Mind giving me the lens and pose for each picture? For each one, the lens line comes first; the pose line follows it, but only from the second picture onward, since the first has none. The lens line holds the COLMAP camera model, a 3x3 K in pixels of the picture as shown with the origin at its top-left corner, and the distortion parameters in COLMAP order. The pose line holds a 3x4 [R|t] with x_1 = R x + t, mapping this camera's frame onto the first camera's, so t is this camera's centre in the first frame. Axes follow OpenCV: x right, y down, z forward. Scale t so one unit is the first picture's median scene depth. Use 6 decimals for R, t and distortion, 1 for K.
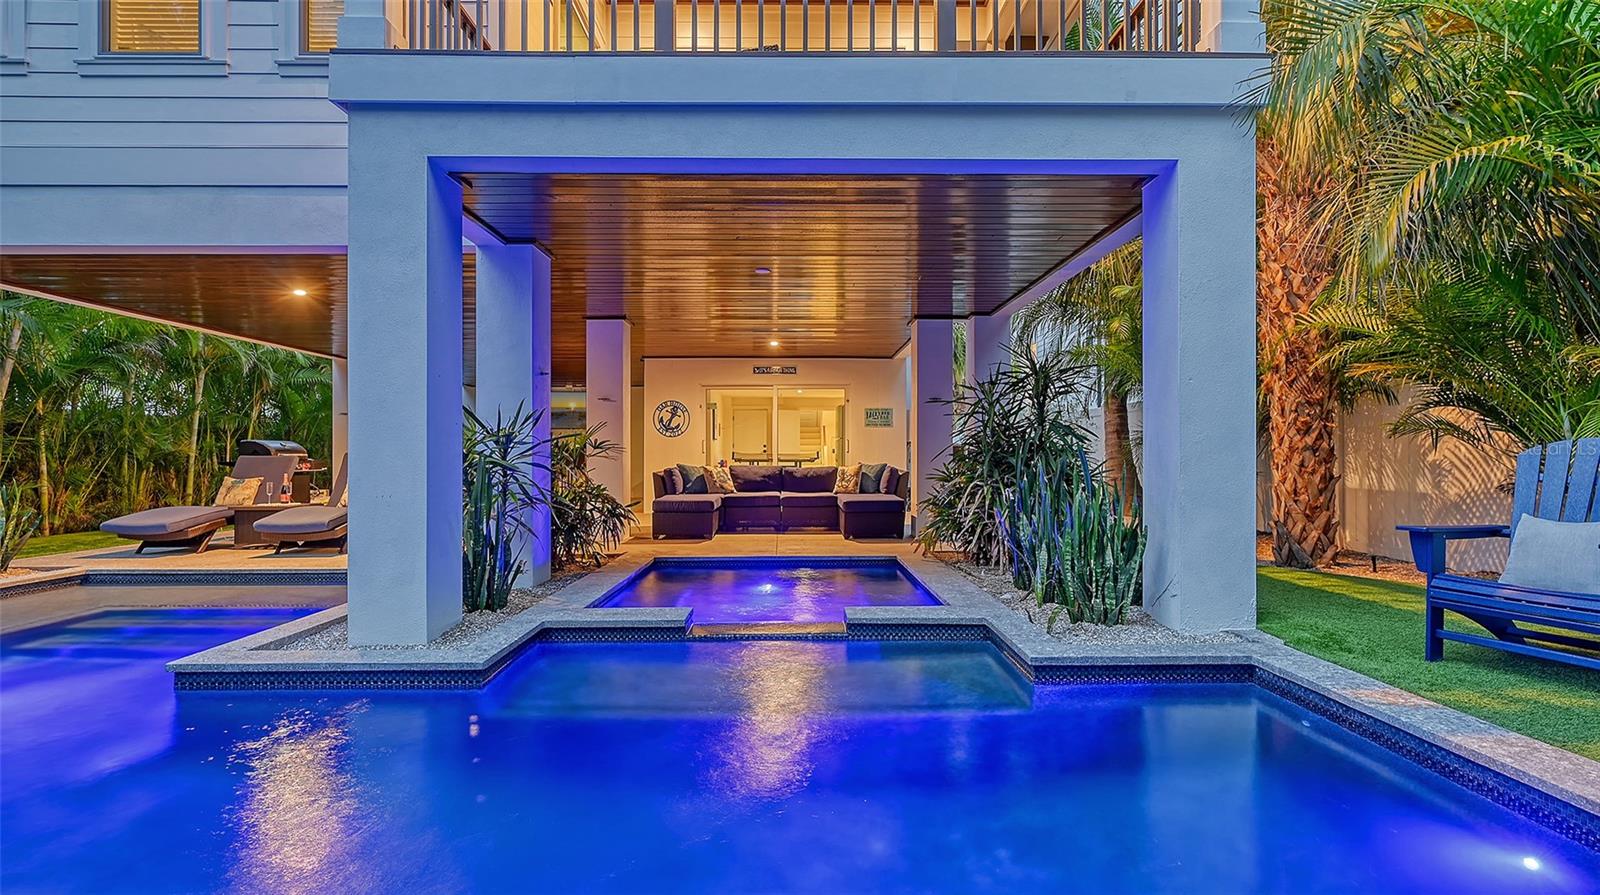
lens RADIAL K [[755.3, 0, 804.0], [0, 755.3, 452.3], [0, 0, 1]] dist [-0.000368, -0.000478]
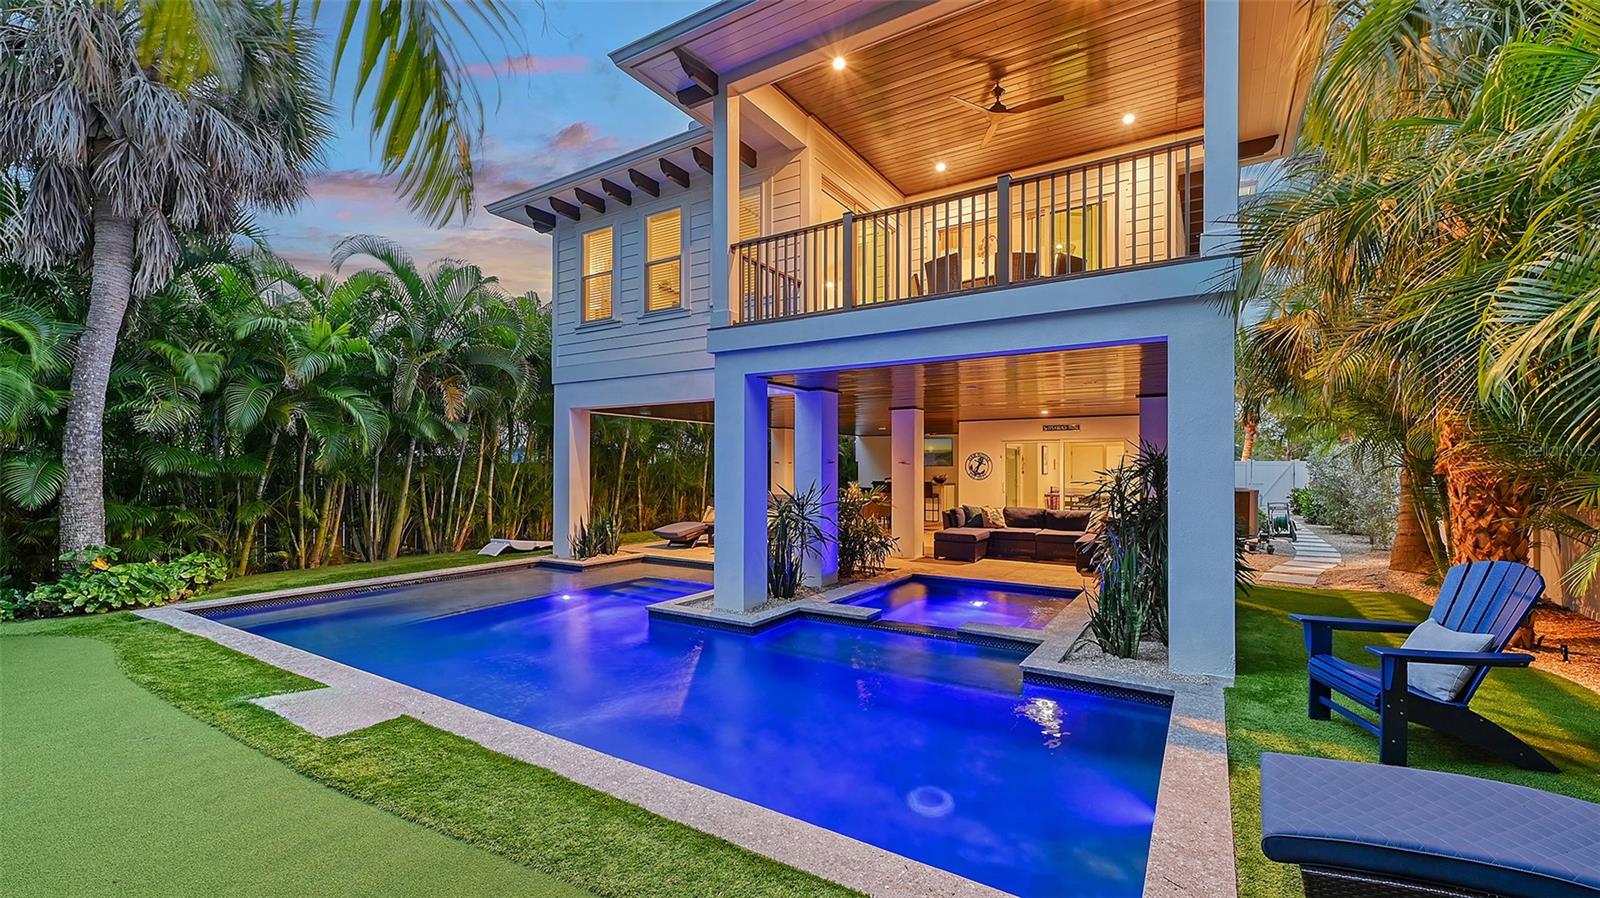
lens RADIAL K [[654.2, 0, 819.3], [0, 654.2, 465.6], [0, 0, 1]] dist [0.003449, -0.000713]
pose [[0.847358, 0.007527, -0.530969, 0.451639], [-0.005977, 0.999971, 0.004637, -0.111930], [0.530989, -0.000755, 0.847379, -0.292184]]
